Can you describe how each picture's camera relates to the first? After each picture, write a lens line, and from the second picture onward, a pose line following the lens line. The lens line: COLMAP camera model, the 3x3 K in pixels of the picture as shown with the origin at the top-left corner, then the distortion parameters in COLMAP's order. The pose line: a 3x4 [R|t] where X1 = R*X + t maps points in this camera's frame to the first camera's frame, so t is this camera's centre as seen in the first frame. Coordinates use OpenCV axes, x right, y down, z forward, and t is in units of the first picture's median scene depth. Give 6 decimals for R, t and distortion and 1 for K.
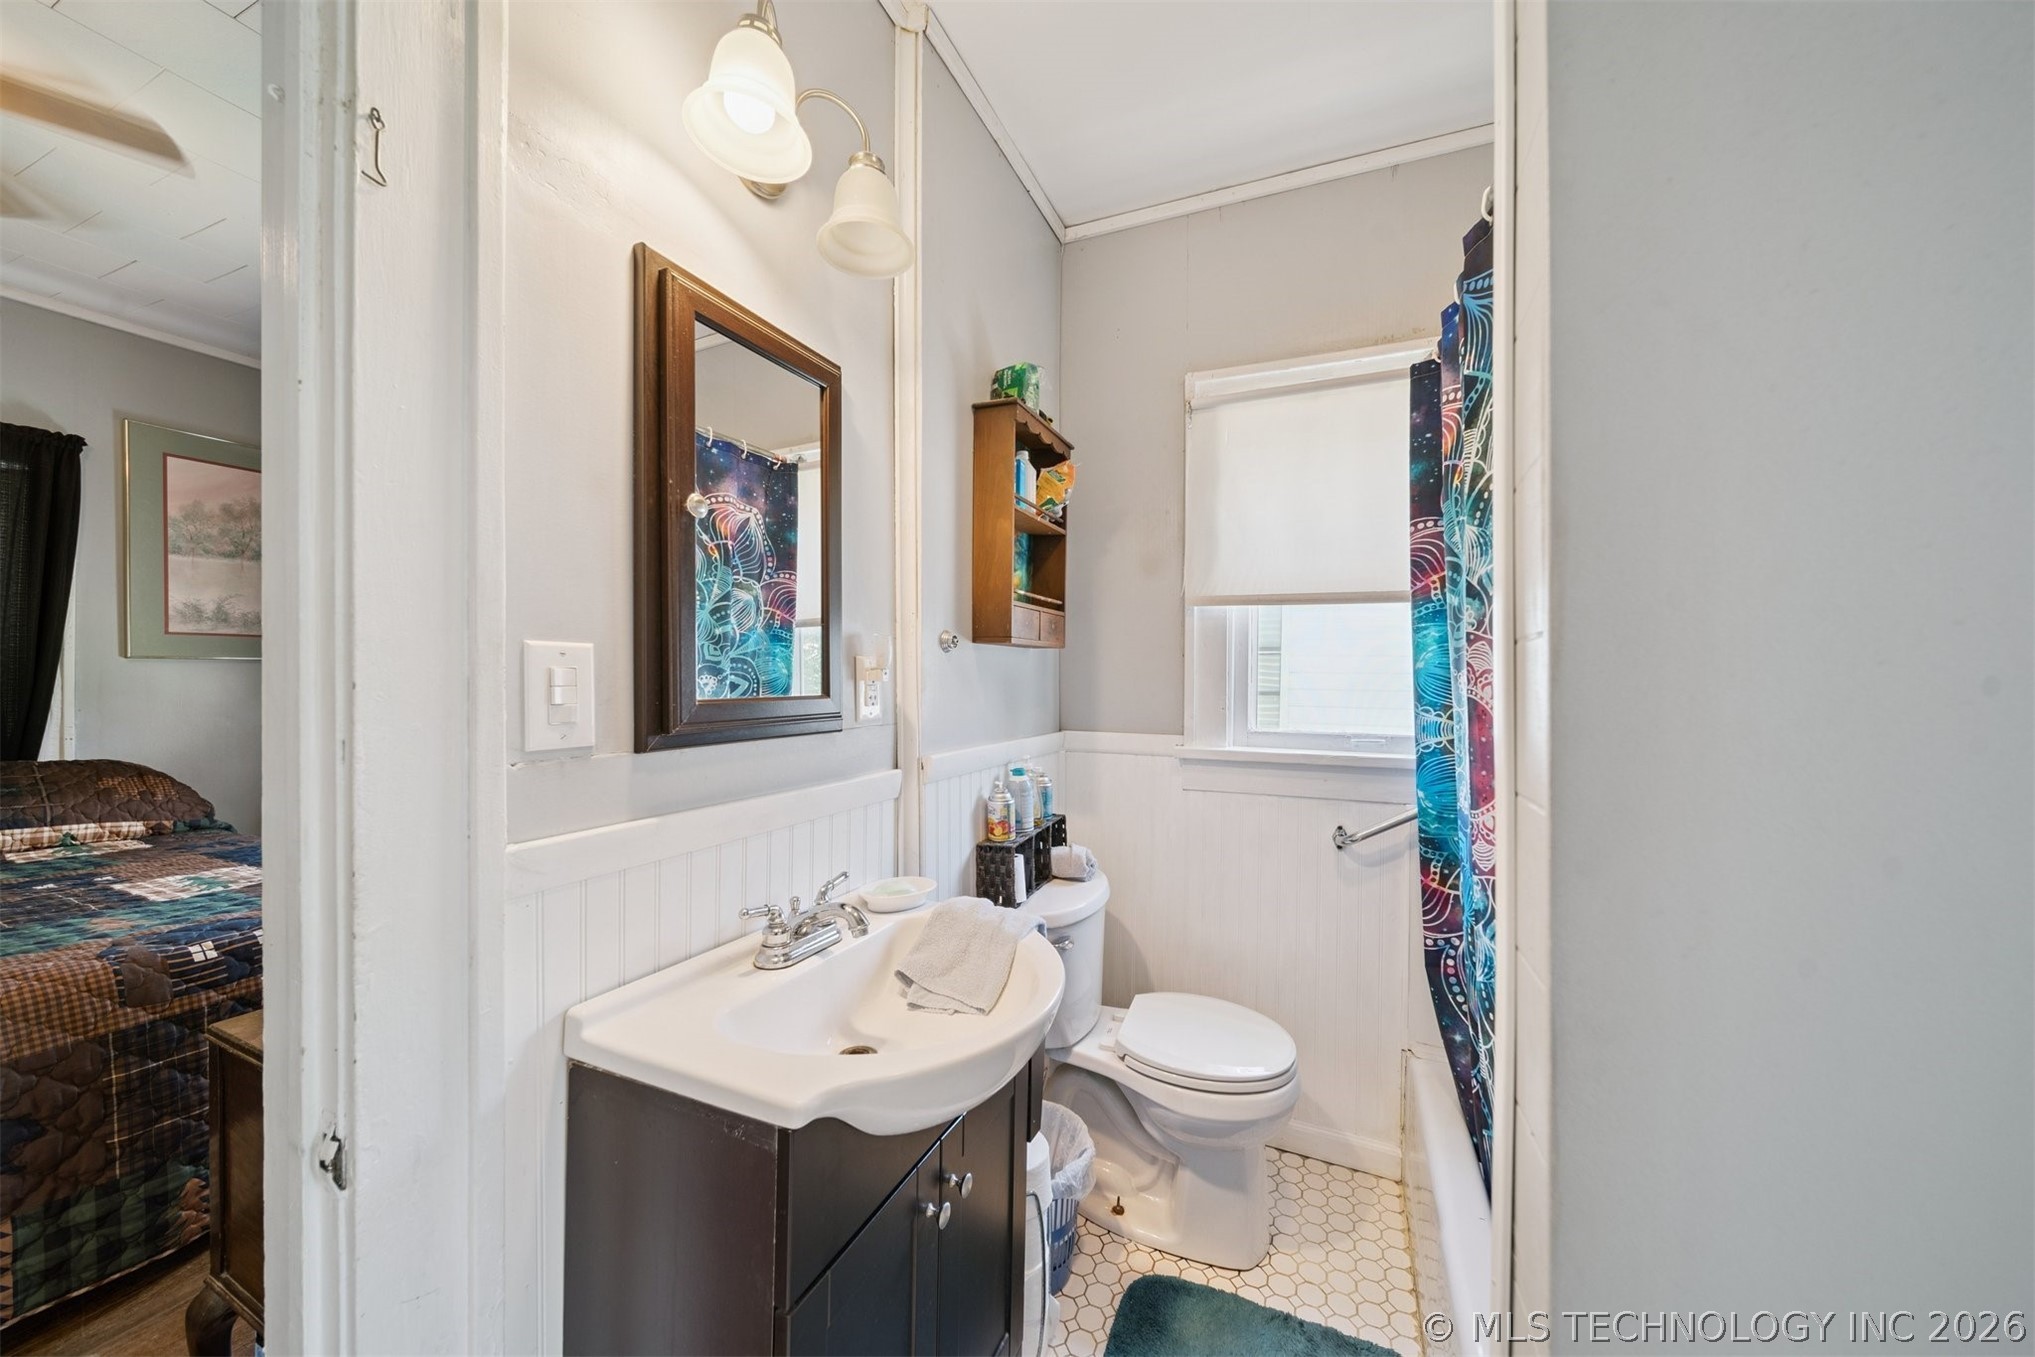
lens RADIAL K [[720.0, 0, 1024.4], [0, 720.0, 686.4], [0, 0, 1]] dist [-0.000267, -0.000297]
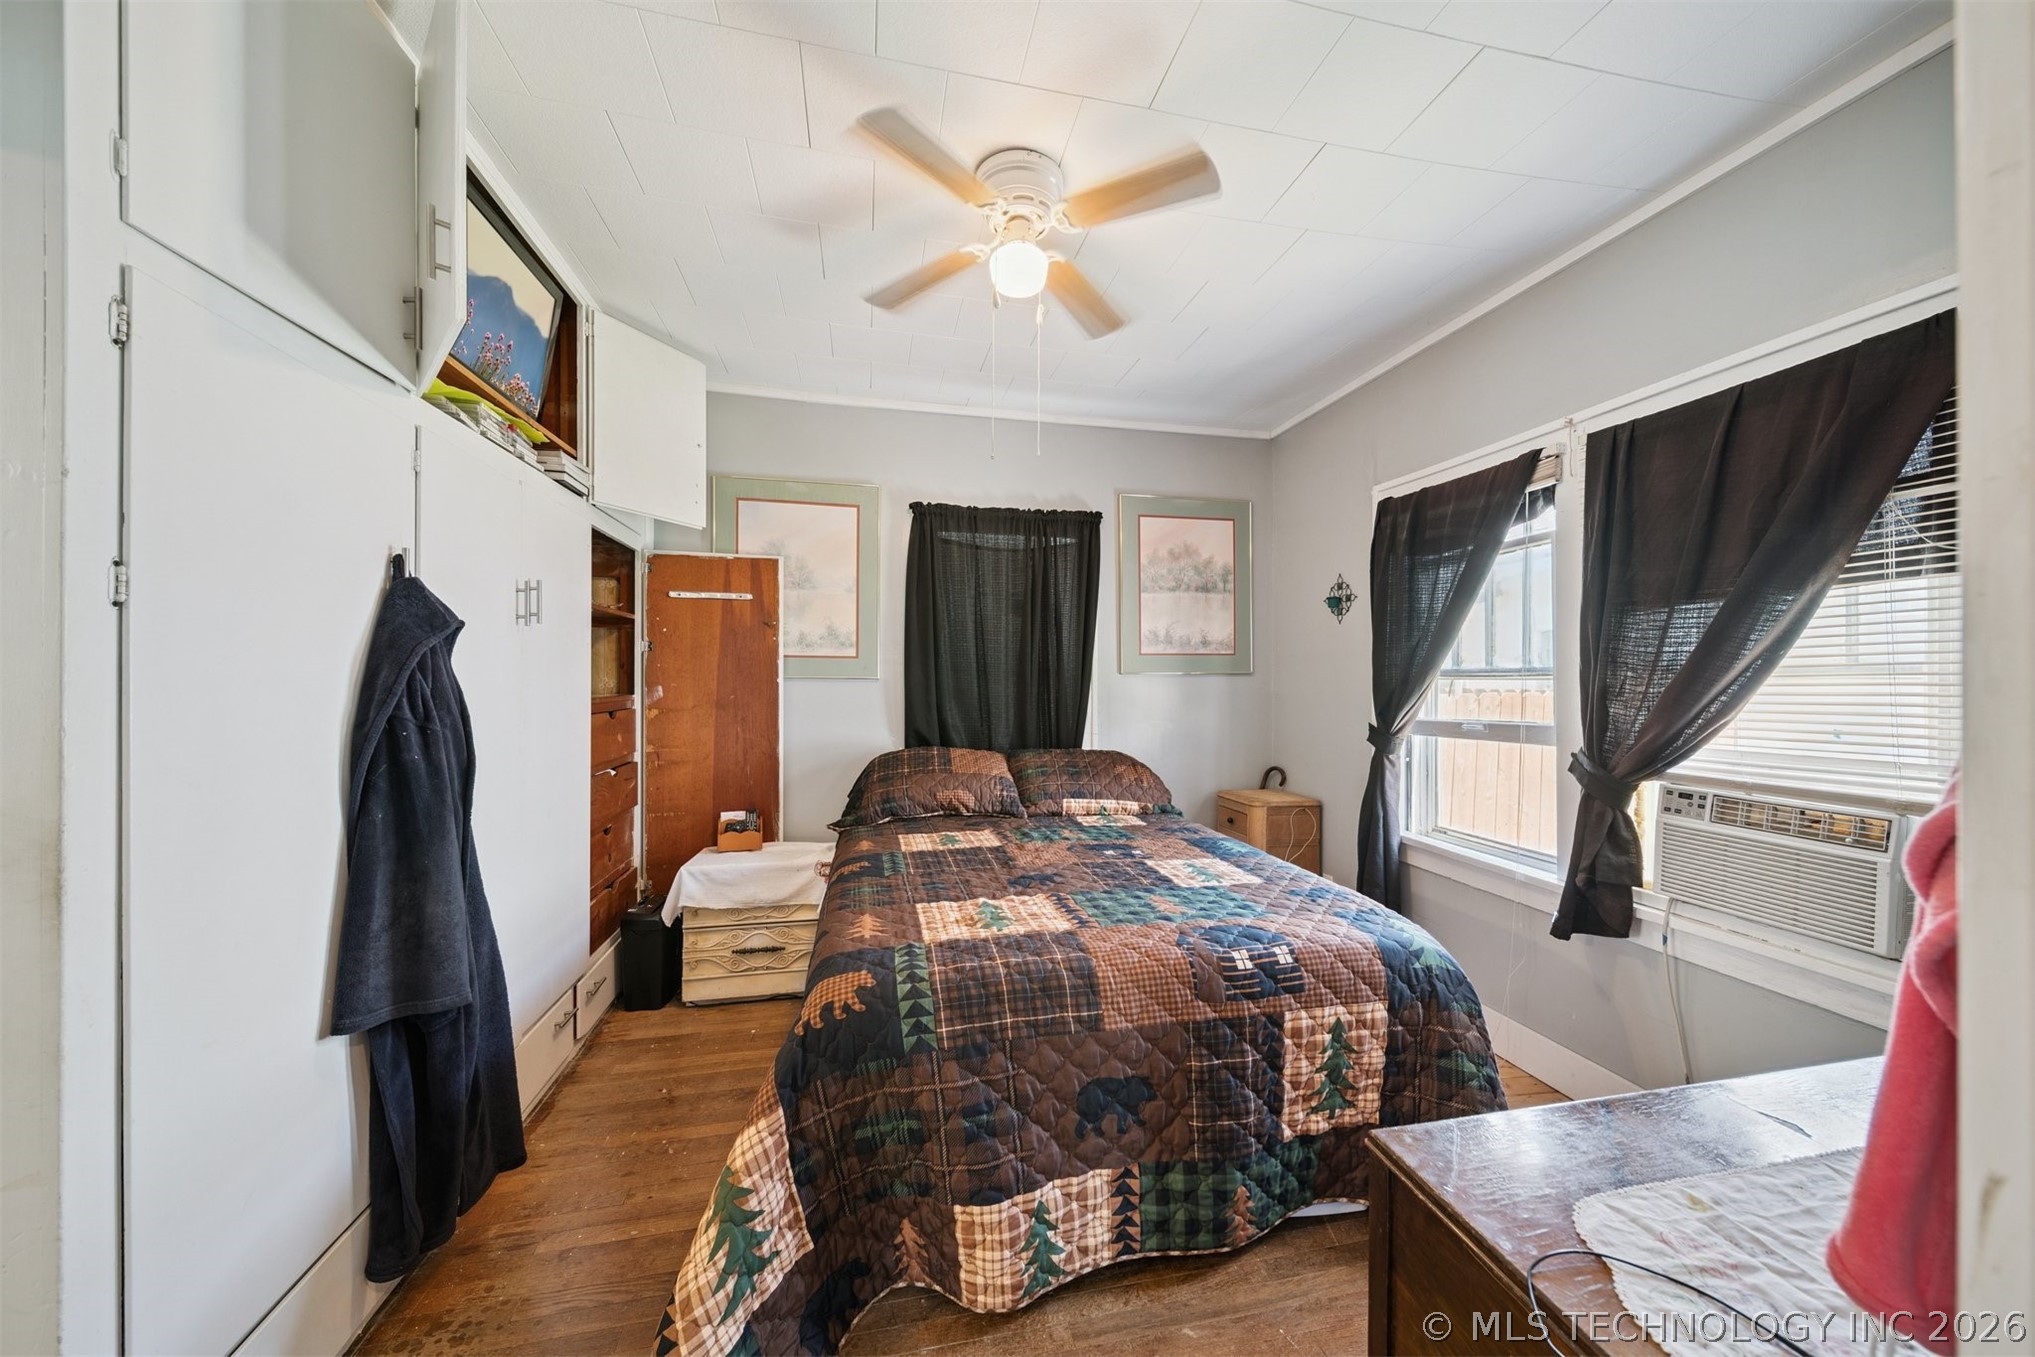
lens RADIAL K [[720.0, 0, 1024.4], [0, 720.0, 686.4], [0, 0, 1]] dist [-0.000267, -0.000297]
pose [[0.581586, -0.004150, -0.813474, -0.486478], [-0.003185, 0.999968, -0.007378, -0.011954], [0.813478, 0.006882, 0.581554, 0.148579]]
